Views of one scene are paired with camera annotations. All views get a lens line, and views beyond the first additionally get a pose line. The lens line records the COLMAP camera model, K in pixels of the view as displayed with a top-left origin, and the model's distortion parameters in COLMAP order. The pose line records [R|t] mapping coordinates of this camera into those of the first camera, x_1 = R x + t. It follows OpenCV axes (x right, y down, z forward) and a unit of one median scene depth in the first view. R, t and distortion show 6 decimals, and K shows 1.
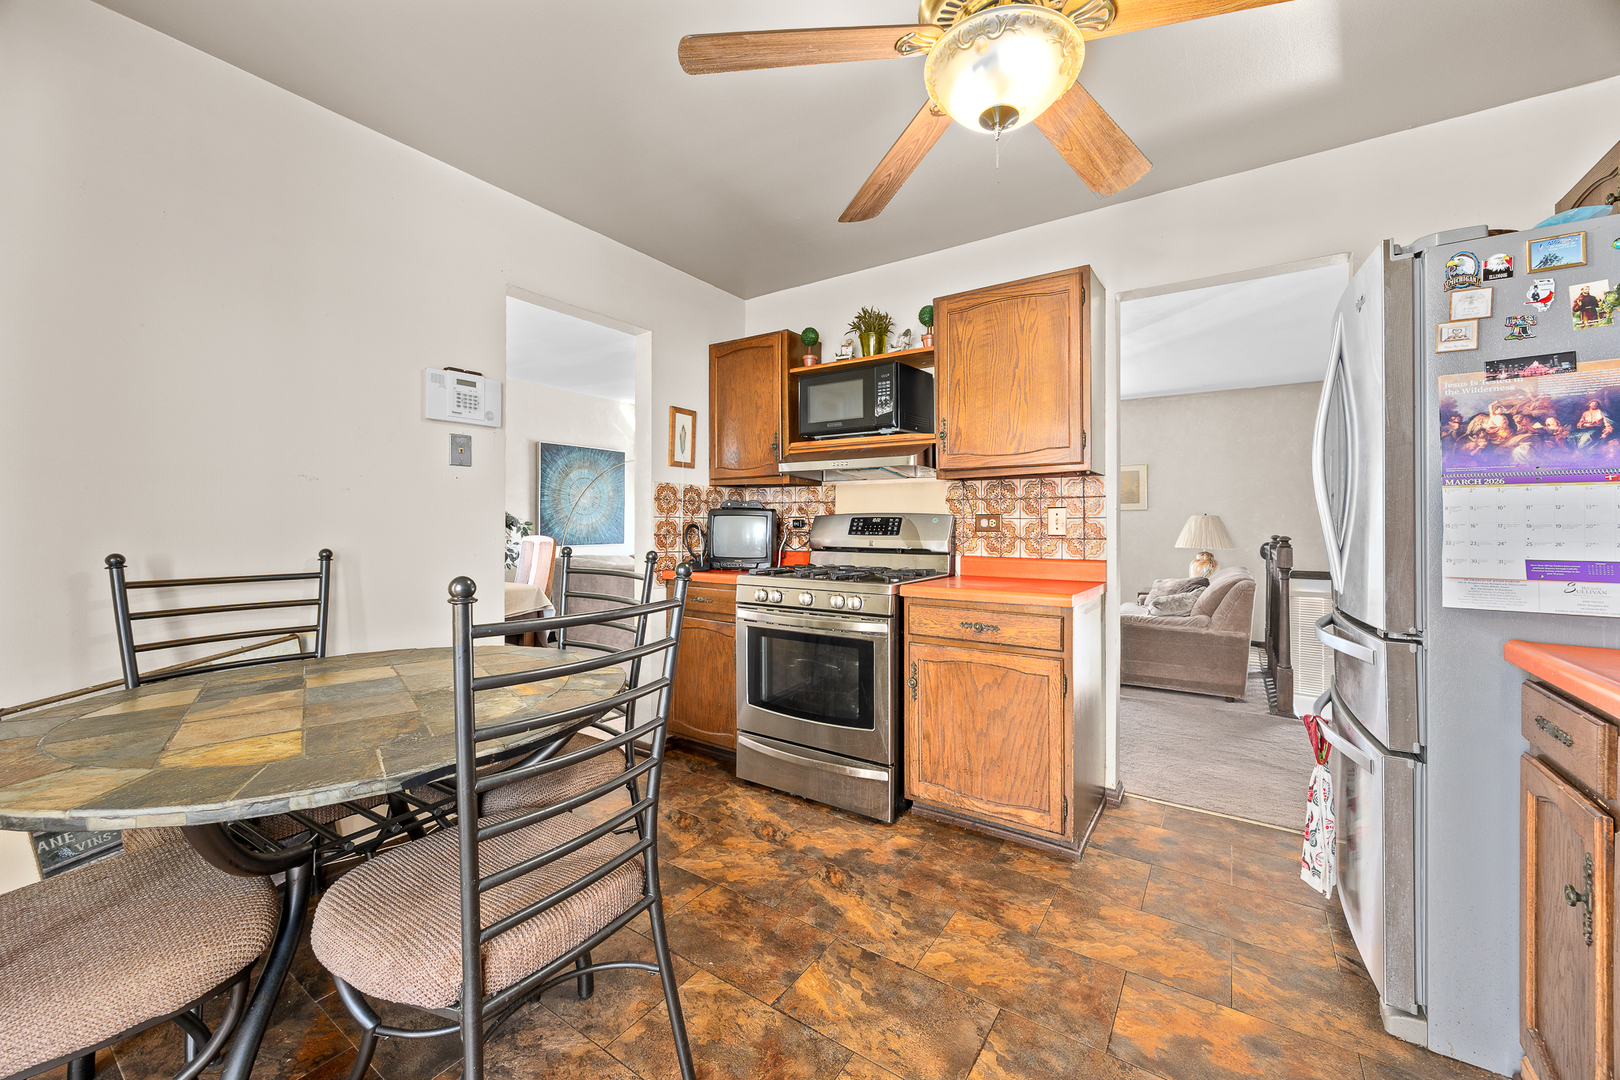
lens RADIAL K [[619.4, 0, 801.8], [0, 619.4, 523.8], [0, 0, 1]] dist [-0.001823, 0.000279]
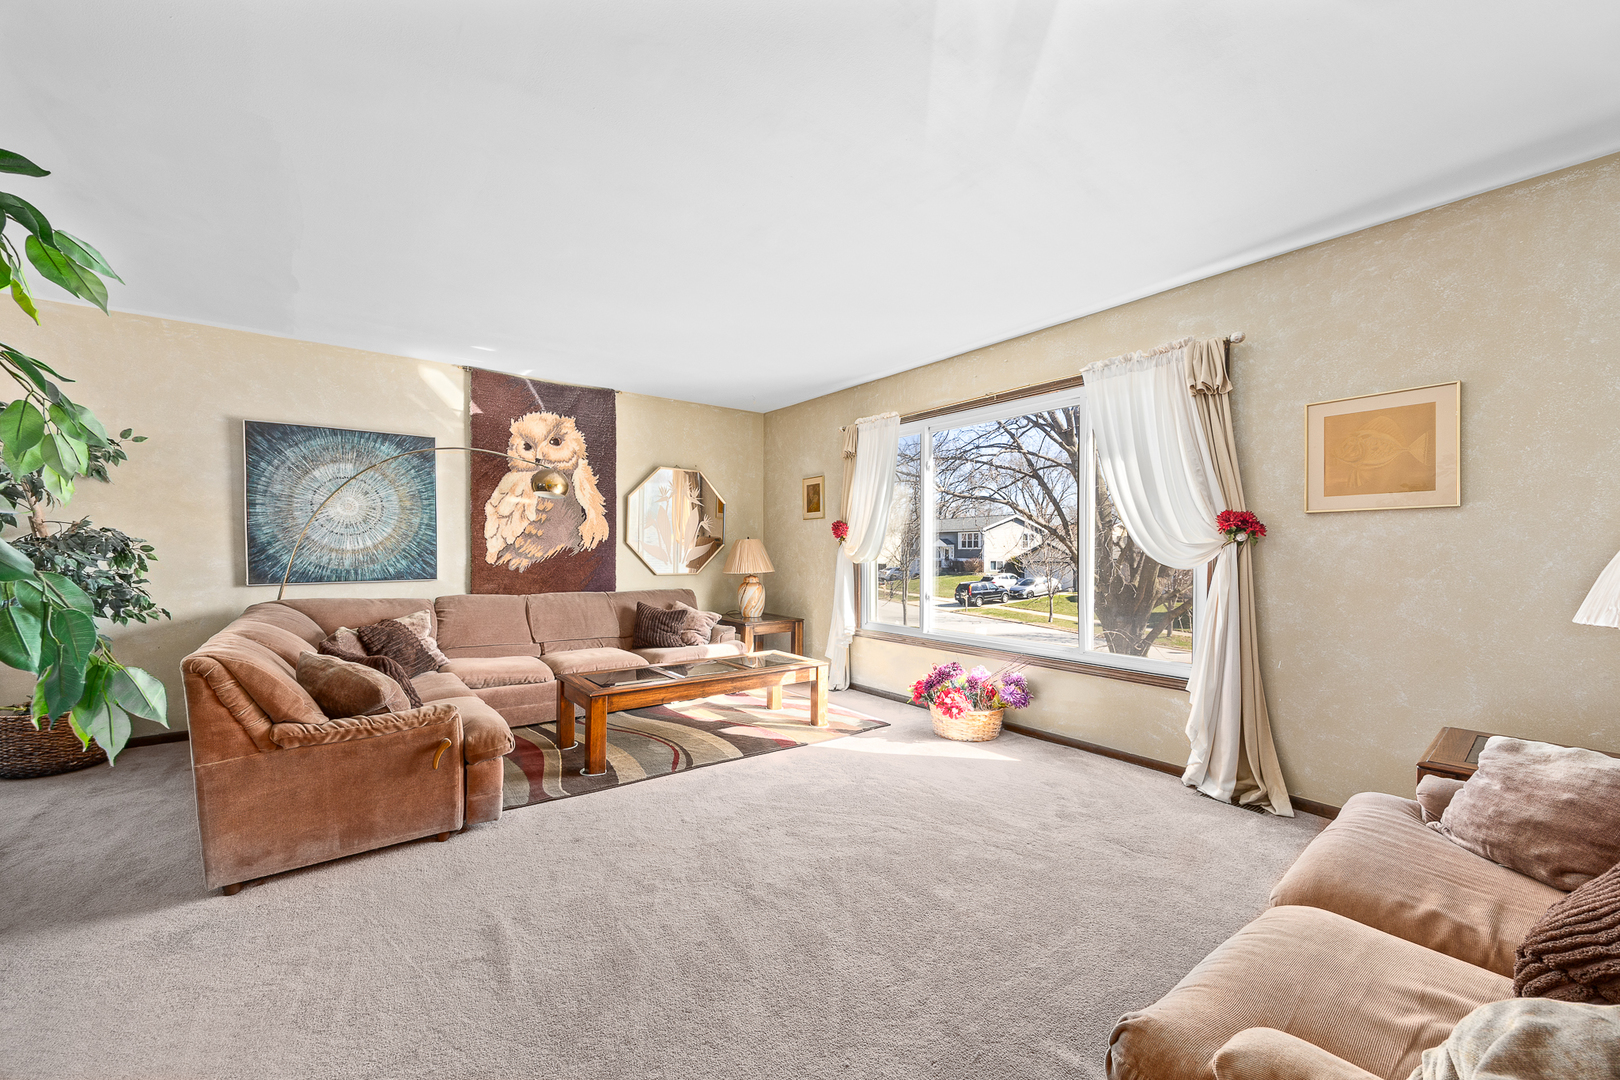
lens RADIAL K [[619.4, 0, 811.4], [0, 619.4, 555.1], [0, 0, 1]] dist [-0.001823, 0.000279]
pose [[0.952522, 0.000839, -0.304469, 0.320815], [0.003082, 0.999918, 0.012396, 0.000116], [0.304455, -0.012745, 0.952442, 0.565386]]
